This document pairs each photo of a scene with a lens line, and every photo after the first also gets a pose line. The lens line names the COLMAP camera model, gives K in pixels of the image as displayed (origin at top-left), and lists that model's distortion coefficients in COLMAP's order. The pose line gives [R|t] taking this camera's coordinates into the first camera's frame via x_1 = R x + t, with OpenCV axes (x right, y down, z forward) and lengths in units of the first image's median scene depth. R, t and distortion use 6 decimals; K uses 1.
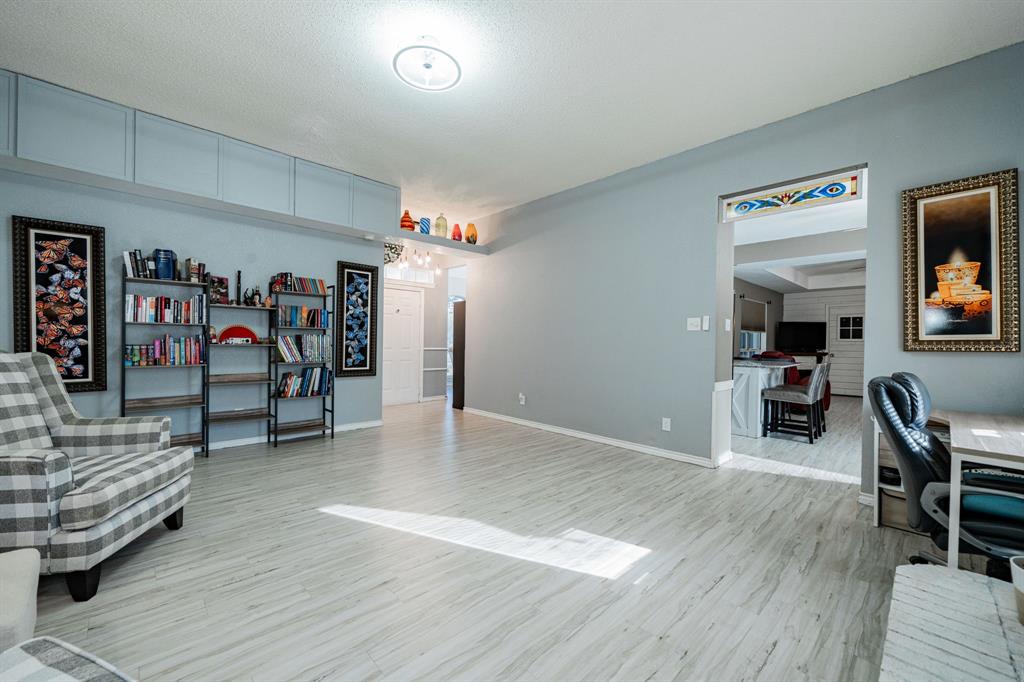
lens RADIAL K [[407.8, 0, 512.0], [0, 407.8, 341.0], [0, 0, 1]] dist [-0.000776, 0.000077]
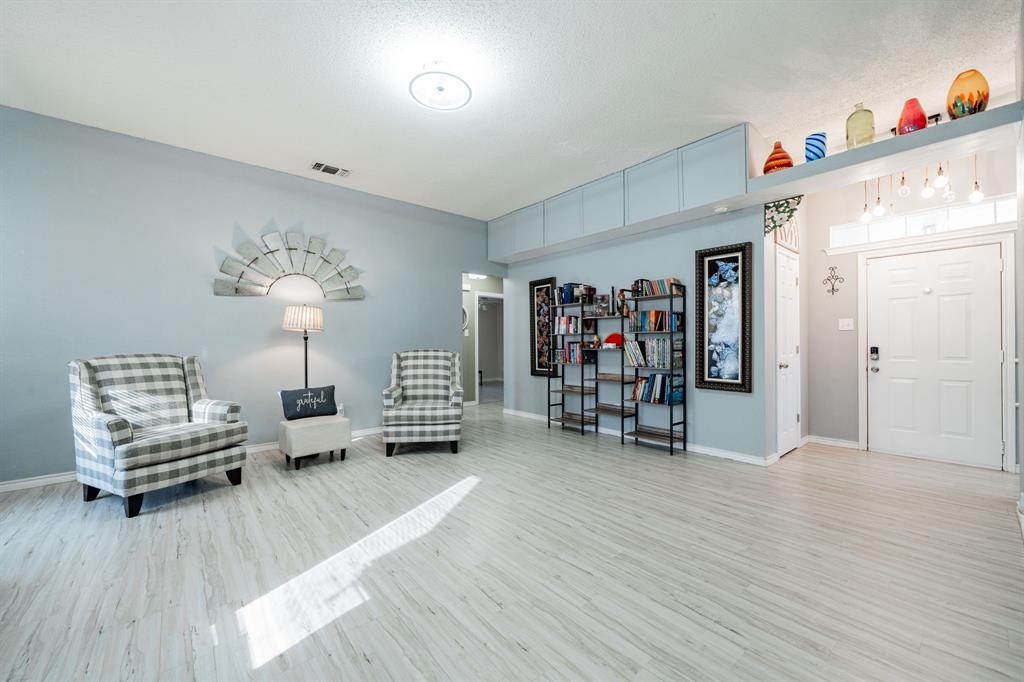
lens RADIAL K [[407.8, 0, 512.0], [0, 407.8, 341.0], [0, 0, 1]] dist [-0.000776, 0.000077]
pose [[-0.080496, -0.019558, -0.996563, 0.600998], [0.002621, 0.999800, -0.019833, 0.009072], [0.996752, -0.004208, -0.080428, 0.915211]]
